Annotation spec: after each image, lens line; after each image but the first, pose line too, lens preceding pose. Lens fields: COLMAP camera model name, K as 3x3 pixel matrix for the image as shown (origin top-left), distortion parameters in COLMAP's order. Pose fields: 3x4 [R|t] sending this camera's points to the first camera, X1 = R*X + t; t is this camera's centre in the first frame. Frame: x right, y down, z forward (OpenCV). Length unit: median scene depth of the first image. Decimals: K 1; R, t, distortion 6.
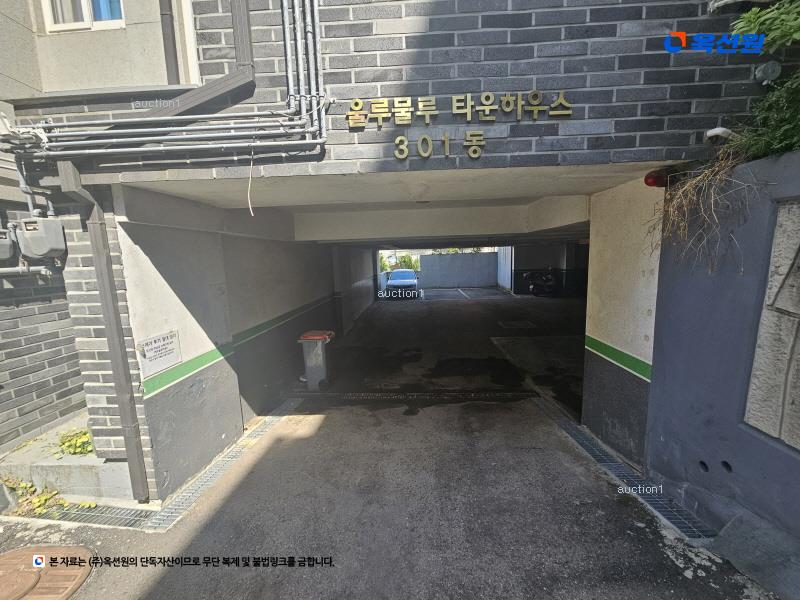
lens RADIAL K [[328.6, 0, 401.9], [0, 328.6, 303.0], [0, 0, 1]] dist [-0.000603, 0.000842]
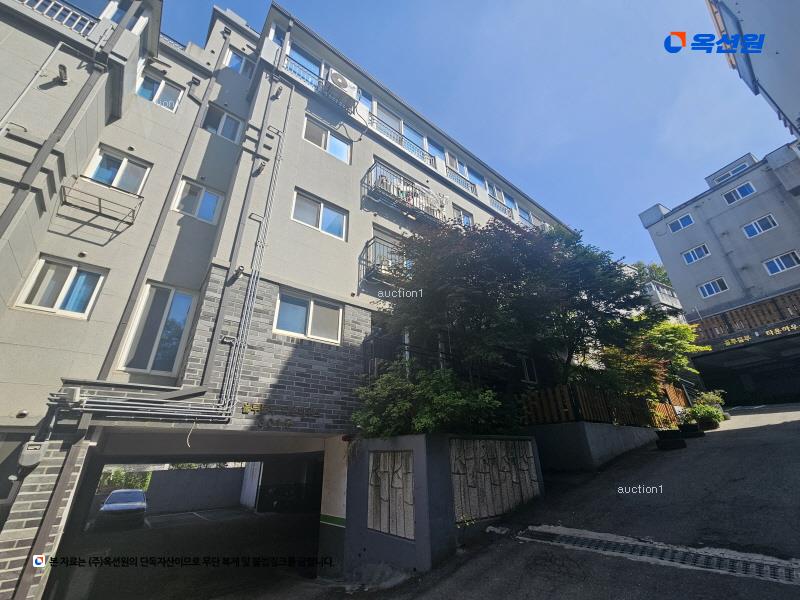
lens RADIAL K [[328.6, 0, 401.9], [0, 328.6, 303.0], [0, 0, 1]] dist [-0.000603, 0.000842]
pose [[0.750012, 0.299811, 0.589572, -0.933495], [0.097962, 0.831185, -0.547297, 0.268245], [-0.654129, 0.468235, 0.594029, -1.636170]]
